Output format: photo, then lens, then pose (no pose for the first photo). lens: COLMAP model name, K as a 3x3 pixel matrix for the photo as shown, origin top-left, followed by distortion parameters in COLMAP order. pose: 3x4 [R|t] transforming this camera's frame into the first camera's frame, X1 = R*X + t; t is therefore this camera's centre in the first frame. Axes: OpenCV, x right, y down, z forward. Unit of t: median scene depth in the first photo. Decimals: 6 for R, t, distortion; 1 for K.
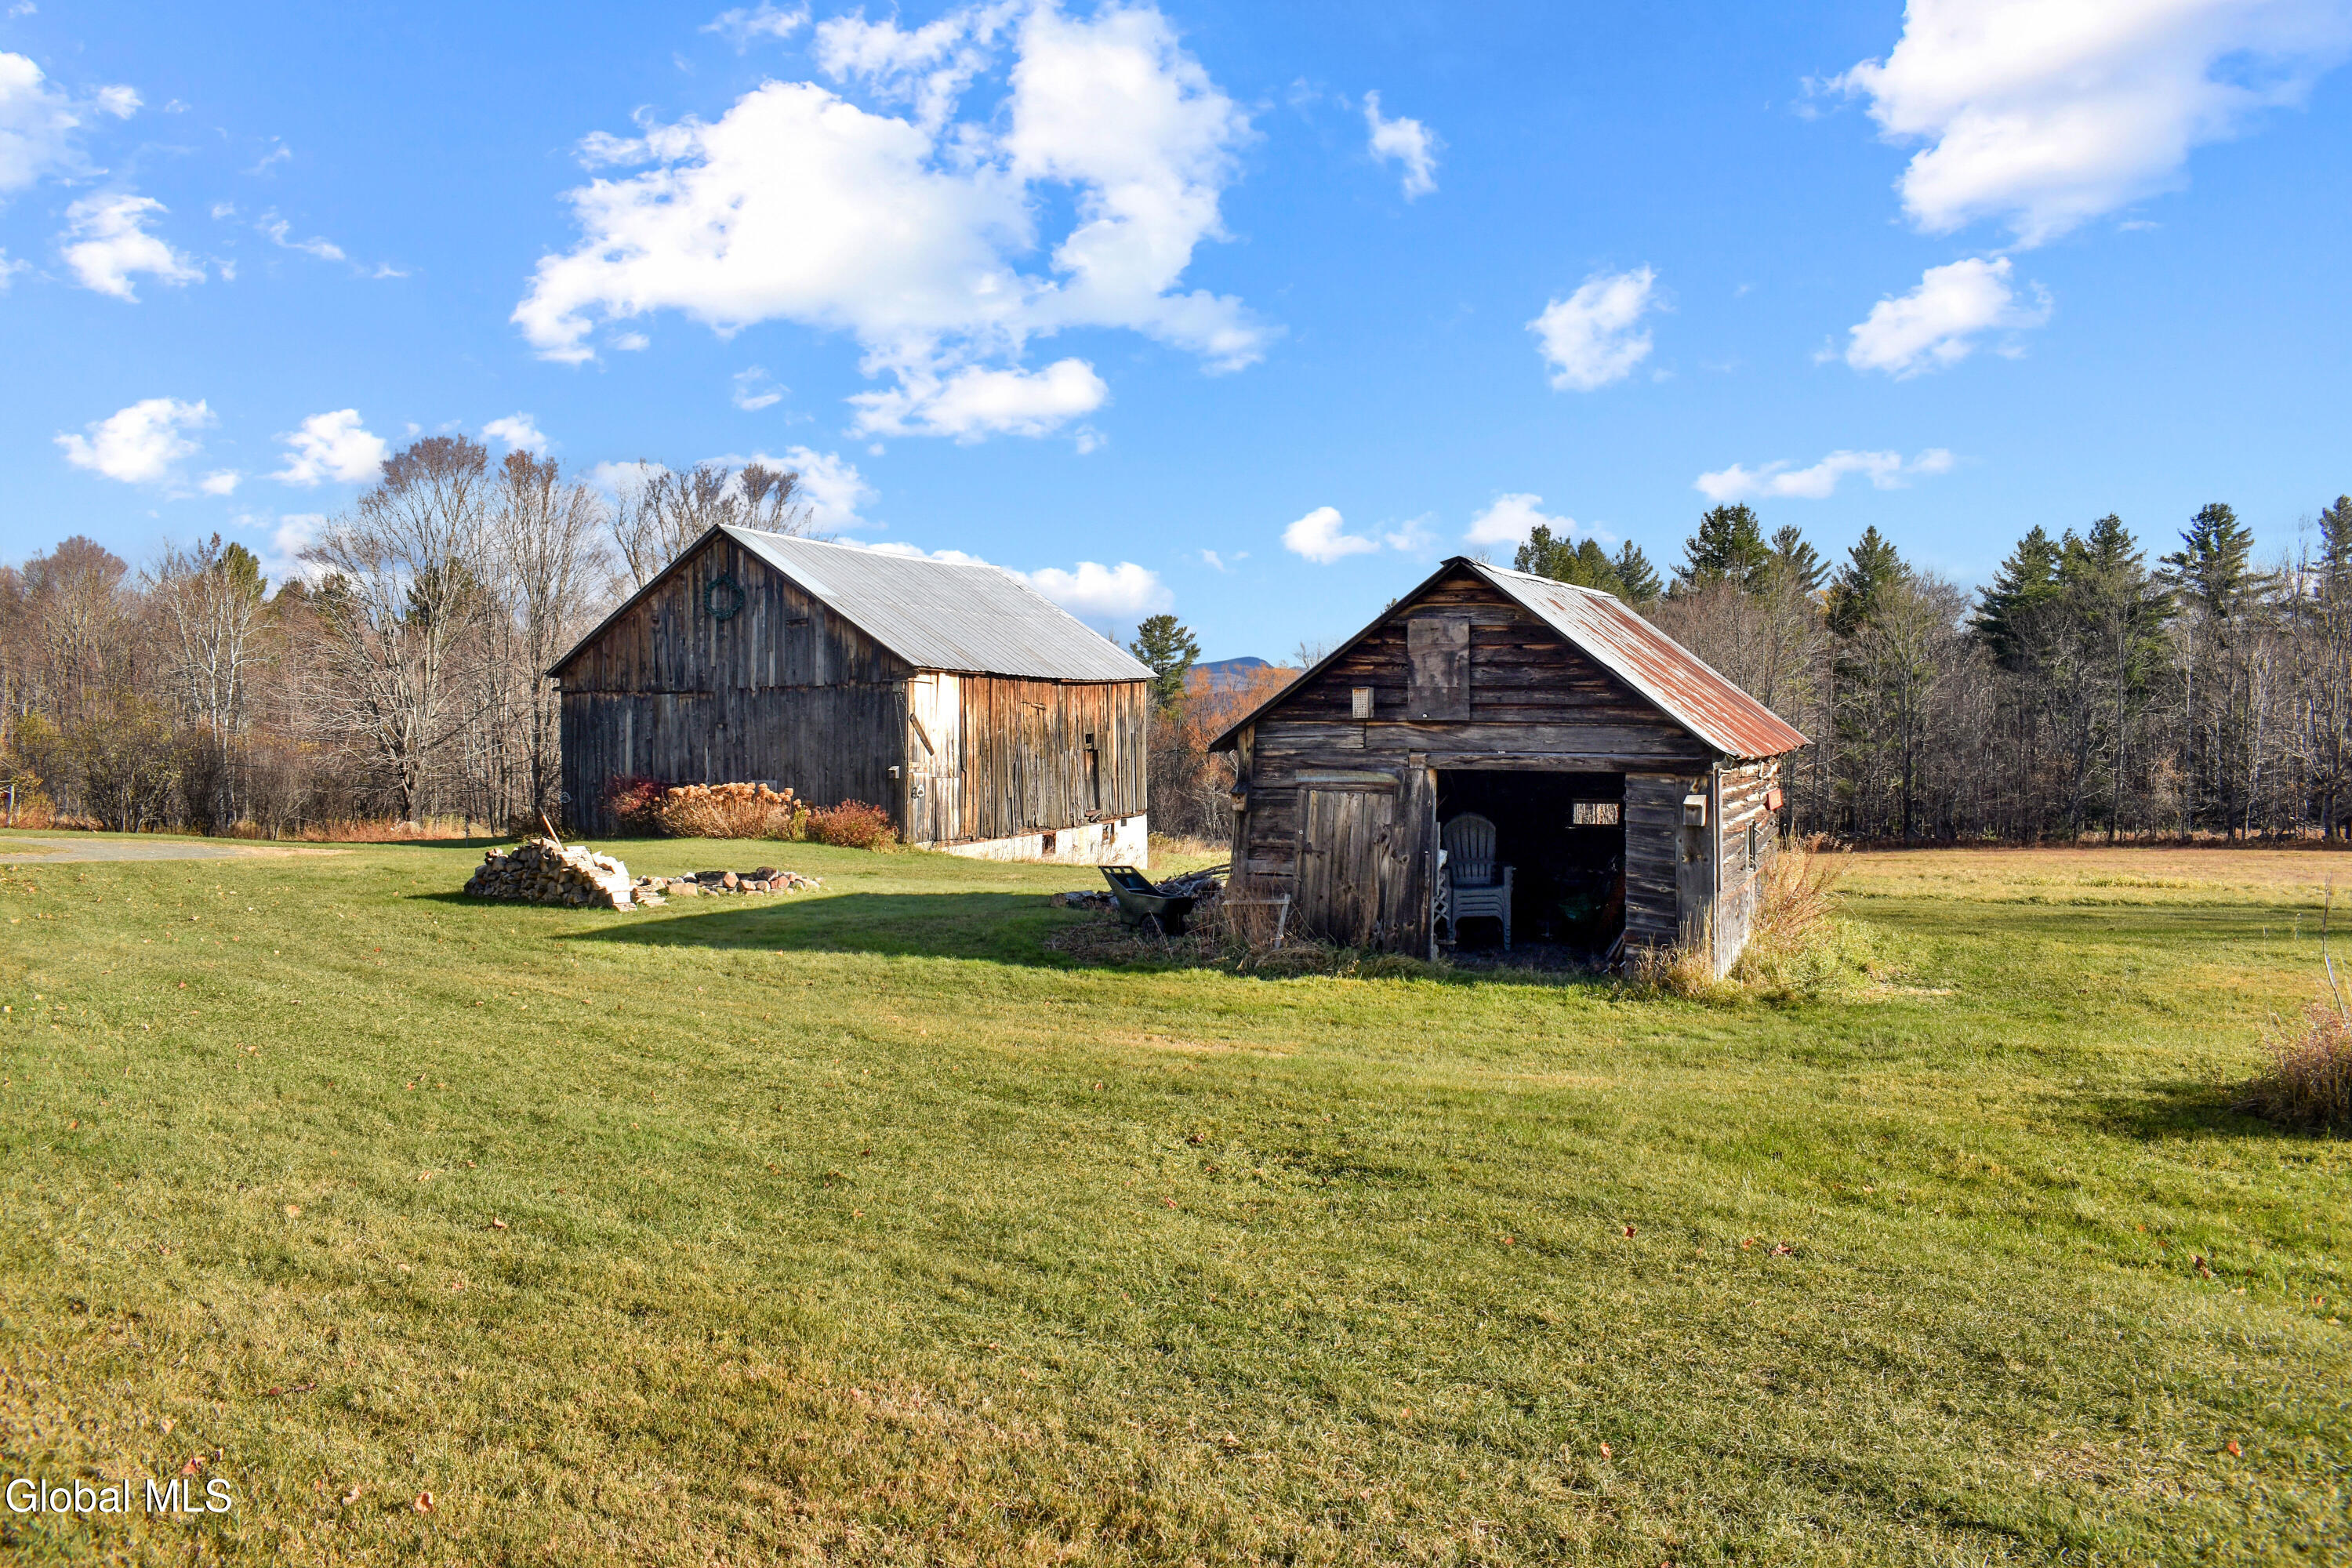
lens RADIAL K [[1847.2, 0, 1171.6], [0, 1847.2, 786.5], [0, 0, 1]] dist [-0.078333, -0.004563]
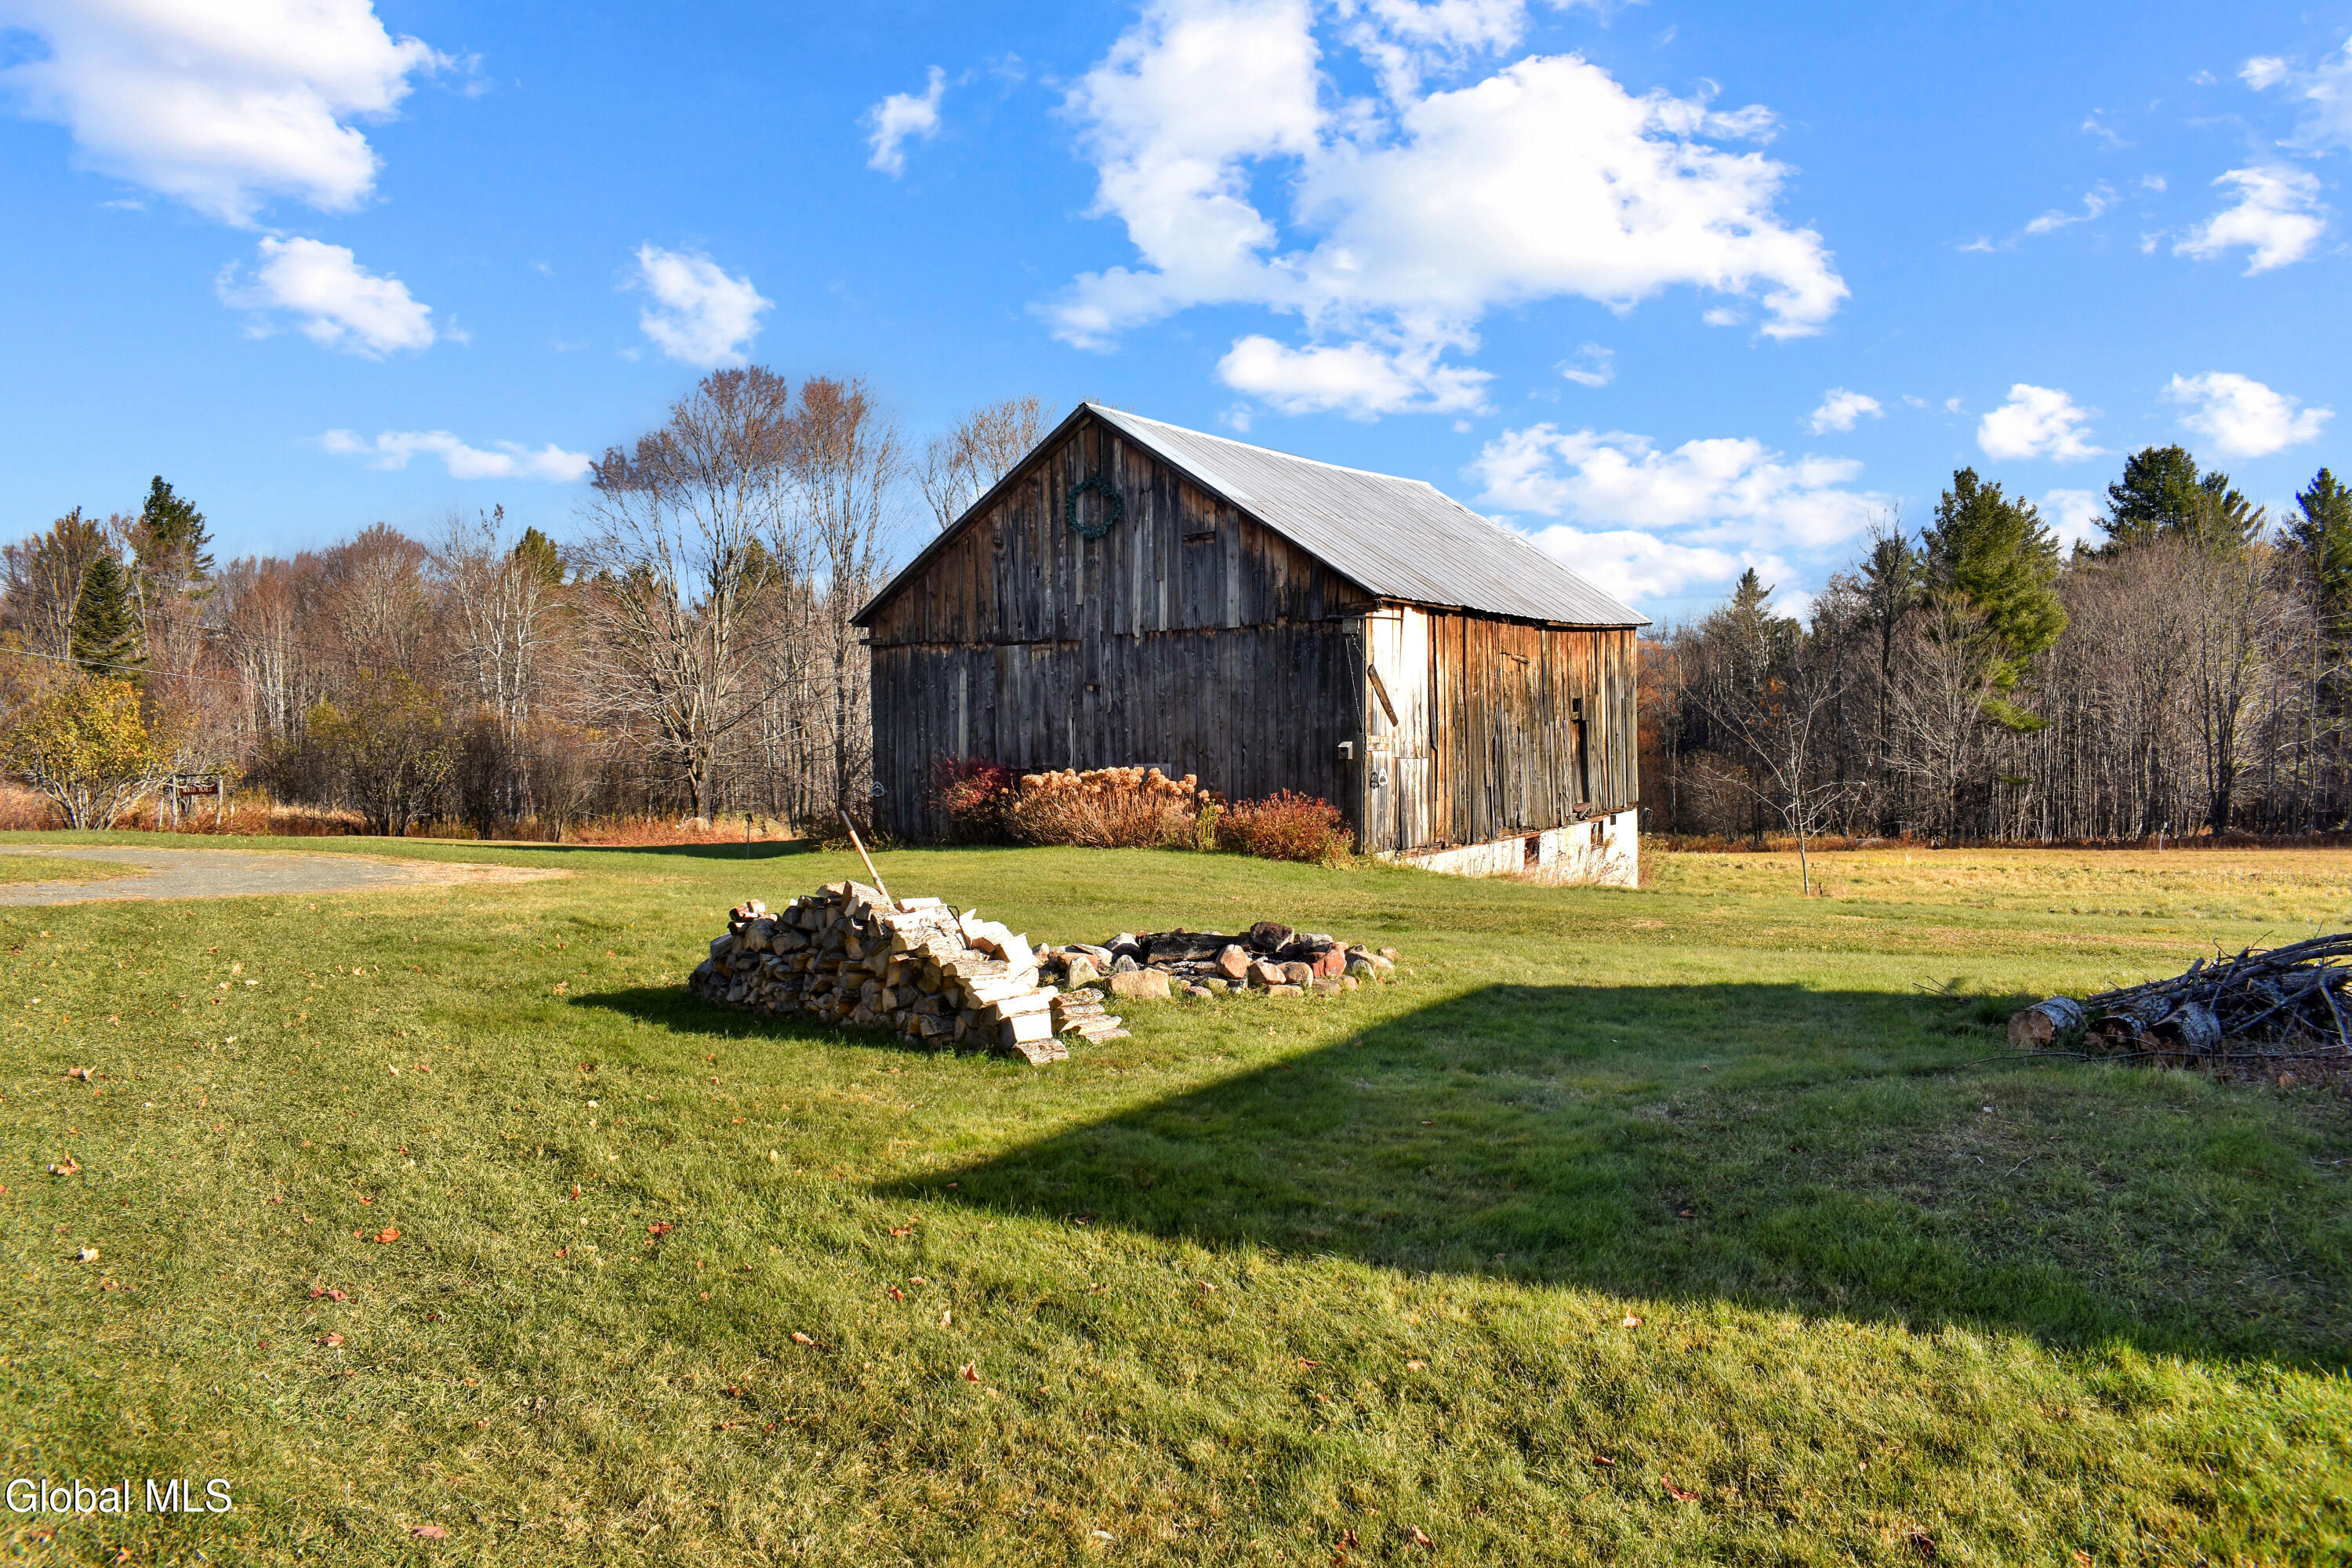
lens RADIAL K [[1847.2, 0, 1171.6], [0, 1847.2, 786.5], [0, 0, 1]] dist [-0.078333, -0.004563]
pose [[0.987699, -0.004488, -0.156301, -0.102132], [0.005440, 0.999969, 0.005663, 0.001422], [0.156271, -0.006444, 0.987693, 0.296545]]
